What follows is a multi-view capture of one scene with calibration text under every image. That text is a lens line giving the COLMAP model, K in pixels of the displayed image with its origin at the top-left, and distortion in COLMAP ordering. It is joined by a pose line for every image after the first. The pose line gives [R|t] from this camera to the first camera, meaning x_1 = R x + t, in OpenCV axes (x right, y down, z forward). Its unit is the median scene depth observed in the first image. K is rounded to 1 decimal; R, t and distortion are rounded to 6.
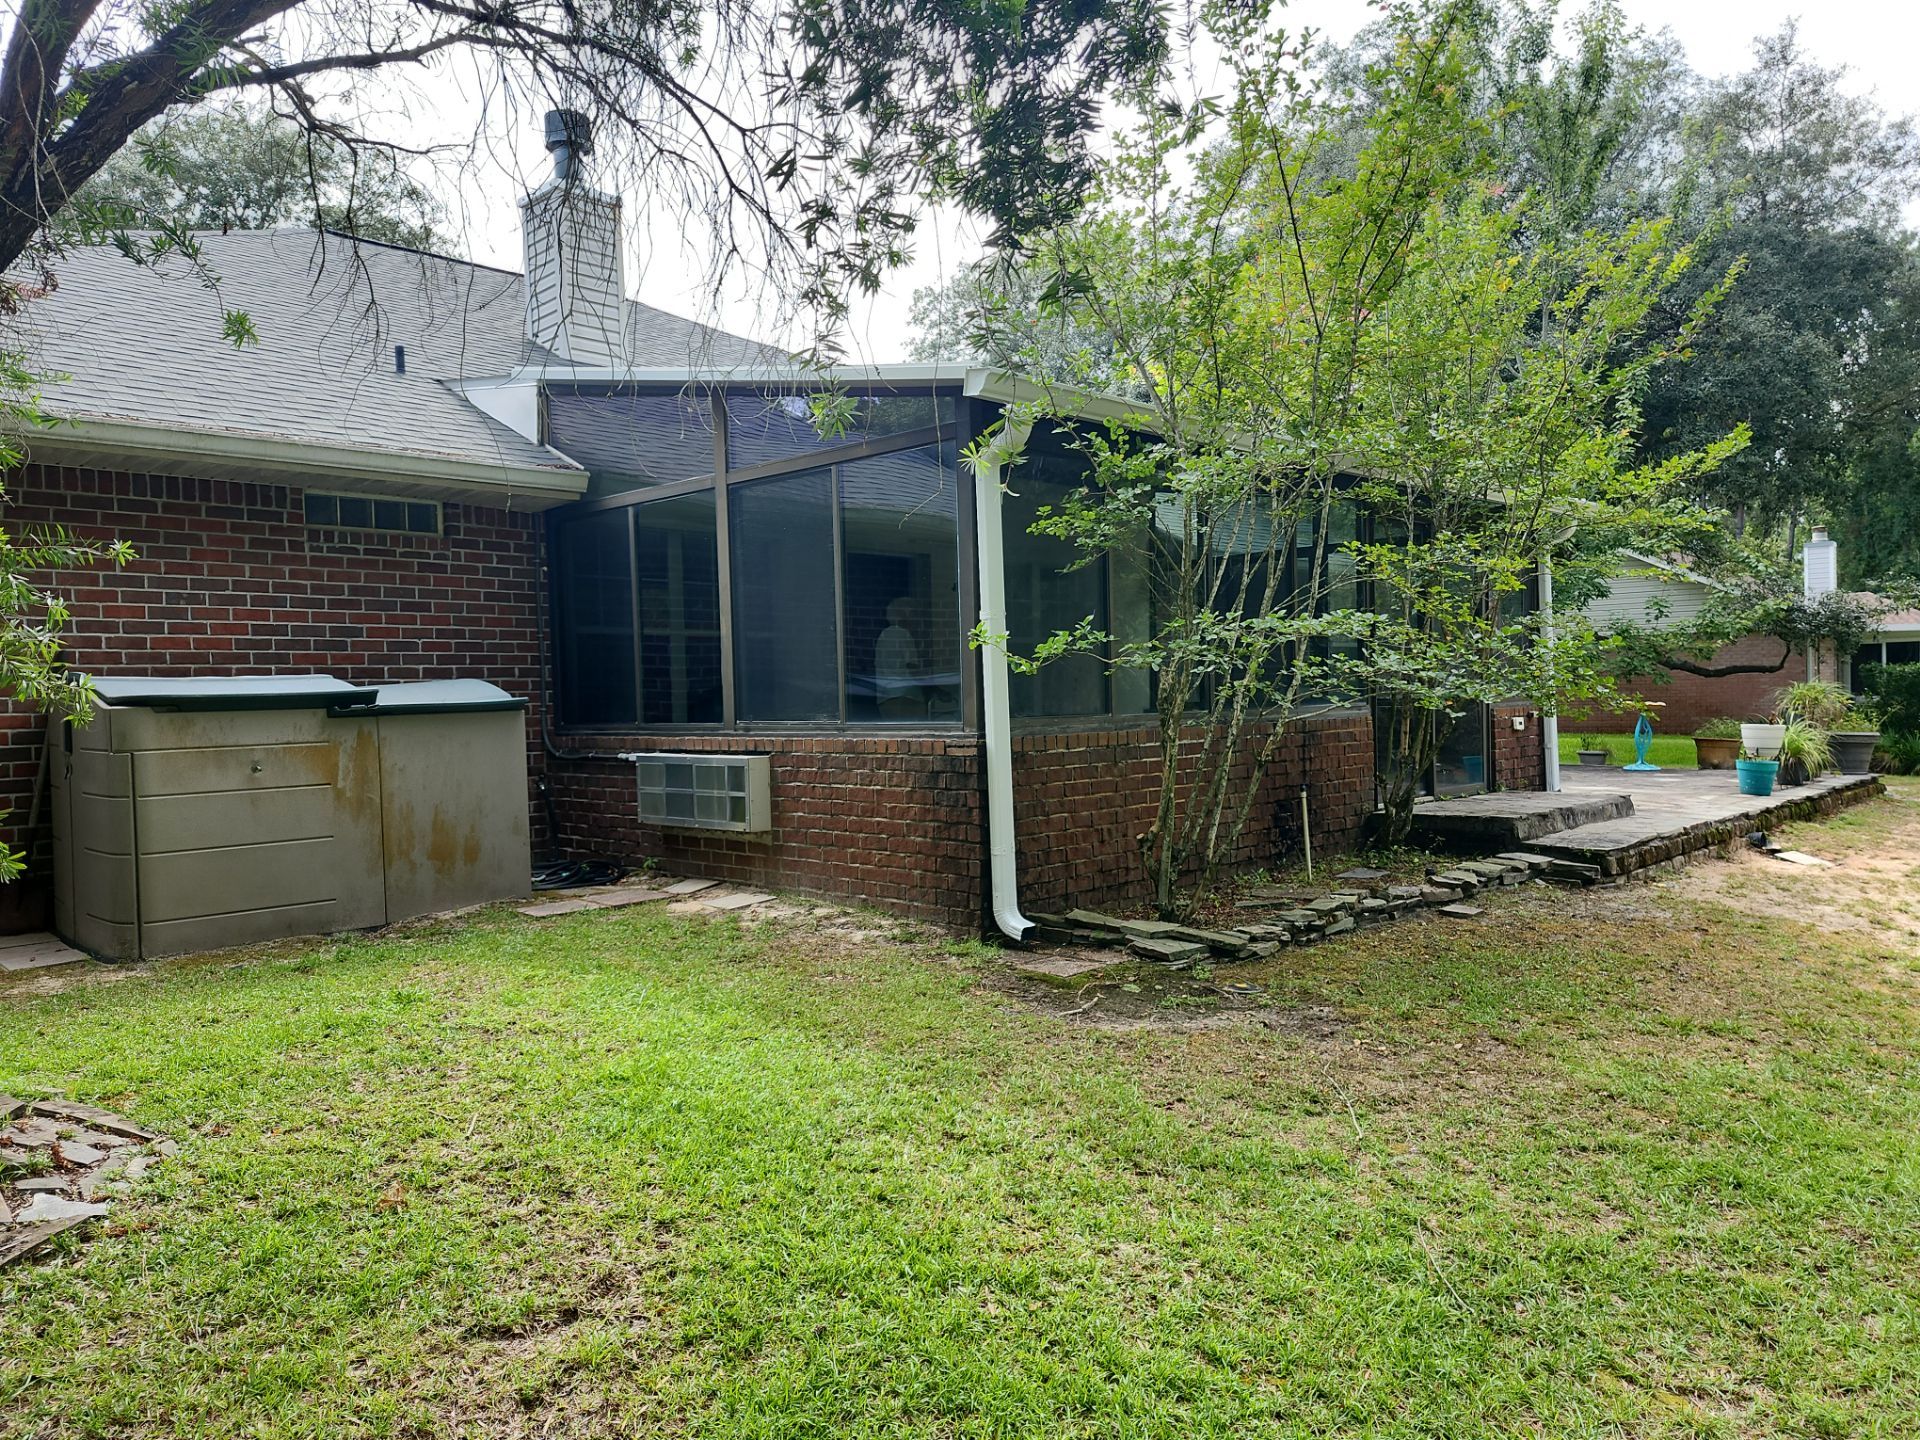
lens RADIAL K [[1357.5, 0, 960.9], [0, 1357.5, 727.5], [0, 0, 1]] dist [0.104895, -0.133056]
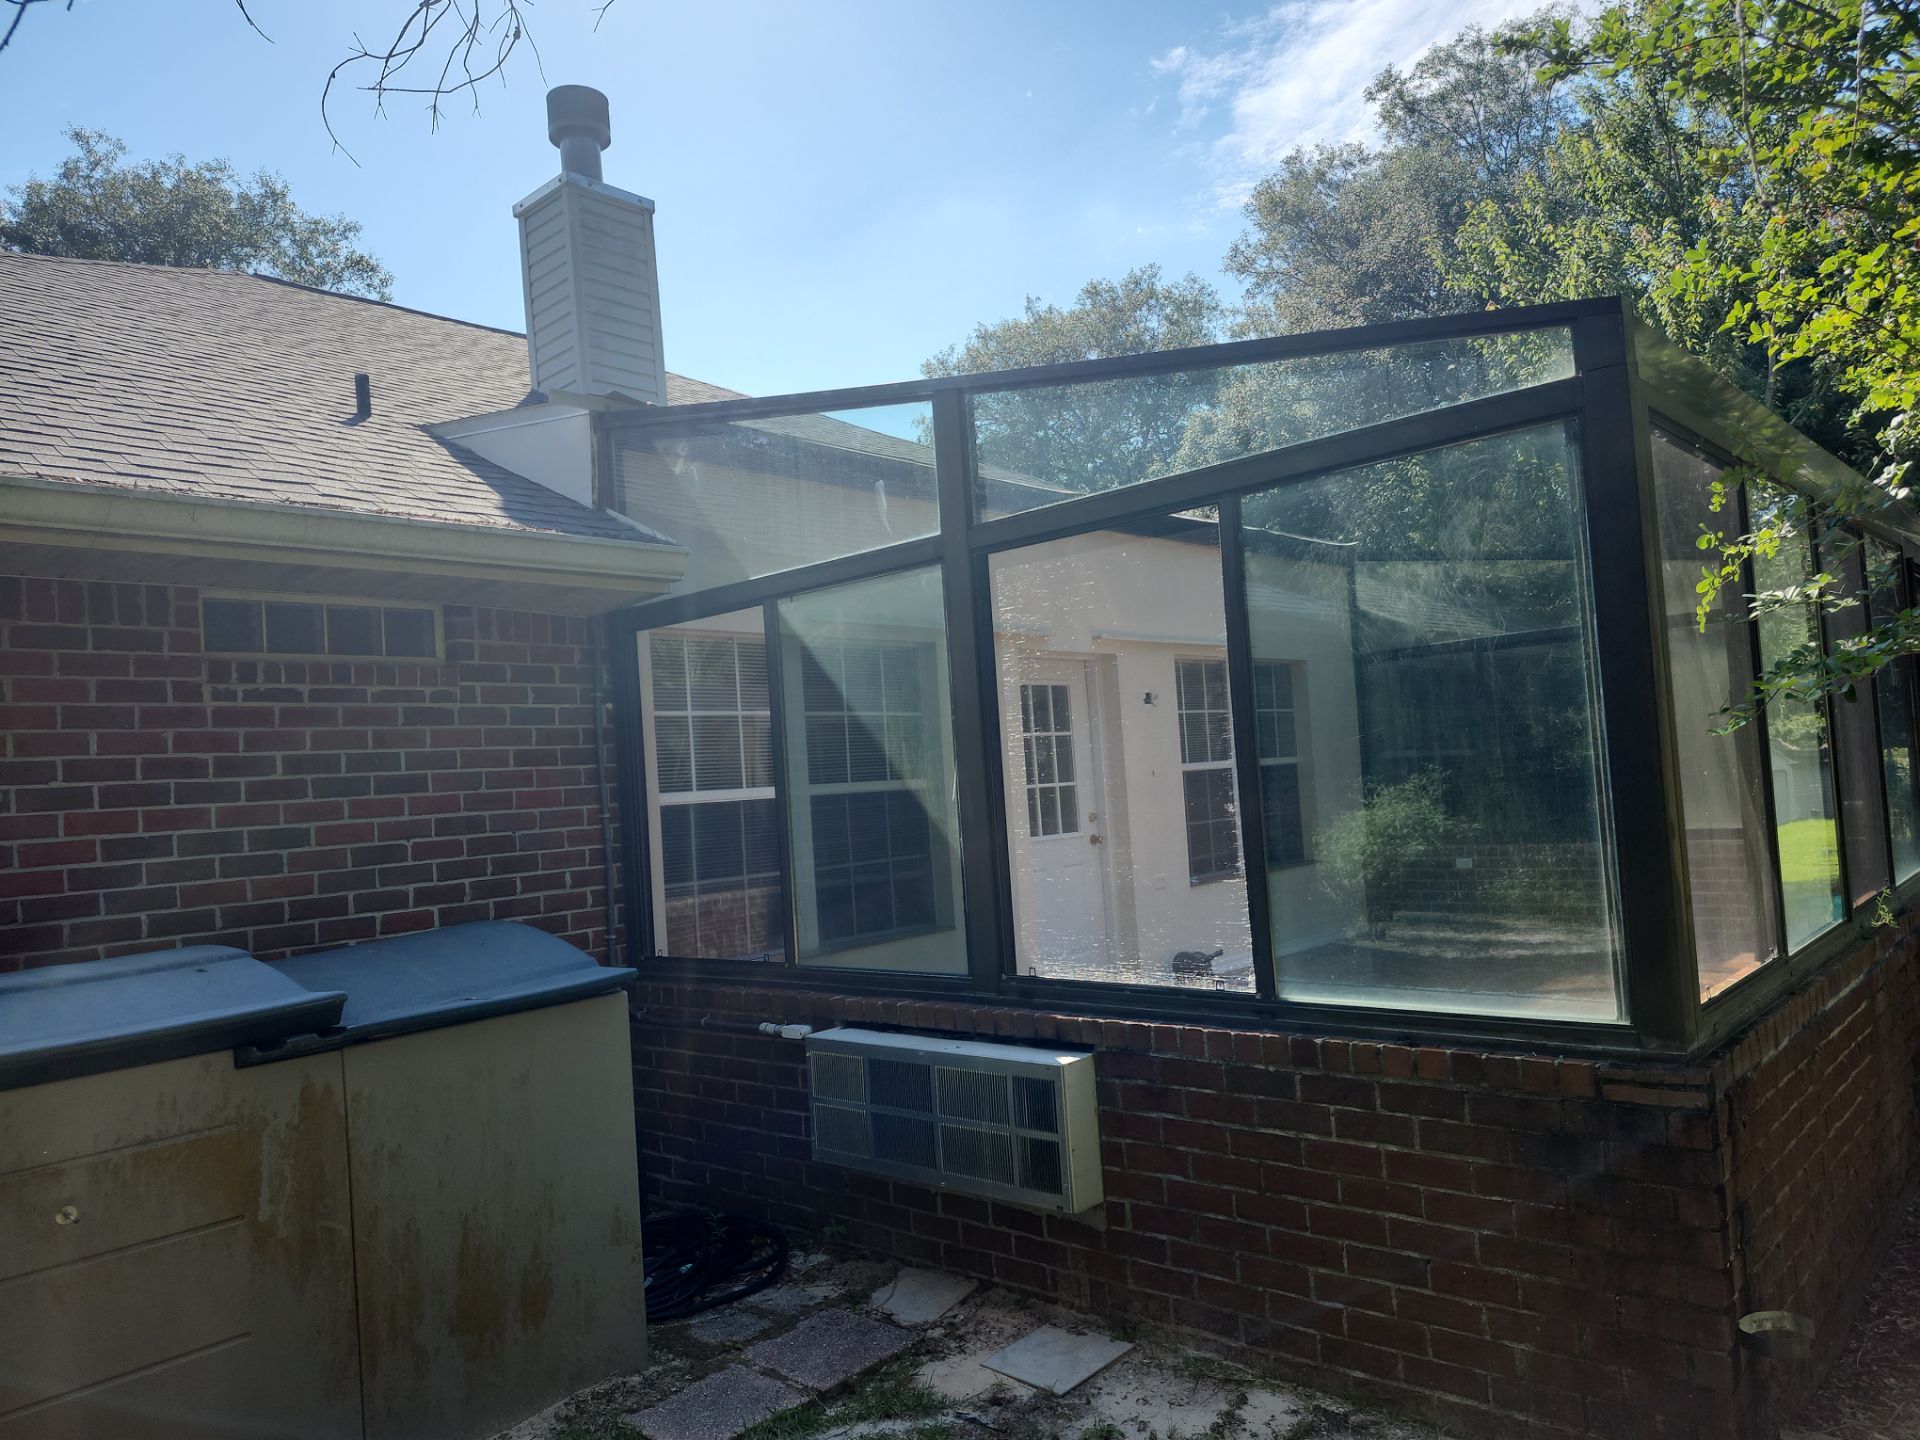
lens RADIAL K [[1357.5, 0, 960.9], [0, 1357.5, 727.5], [0, 0, 1]] dist [0.104895, -0.133056]
pose [[0.998519, -0.040887, 0.035883, -0.184894], [0.043236, 0.996794, -0.067318, -0.064160], [-0.033015, 0.068770, 0.997086, 0.421937]]
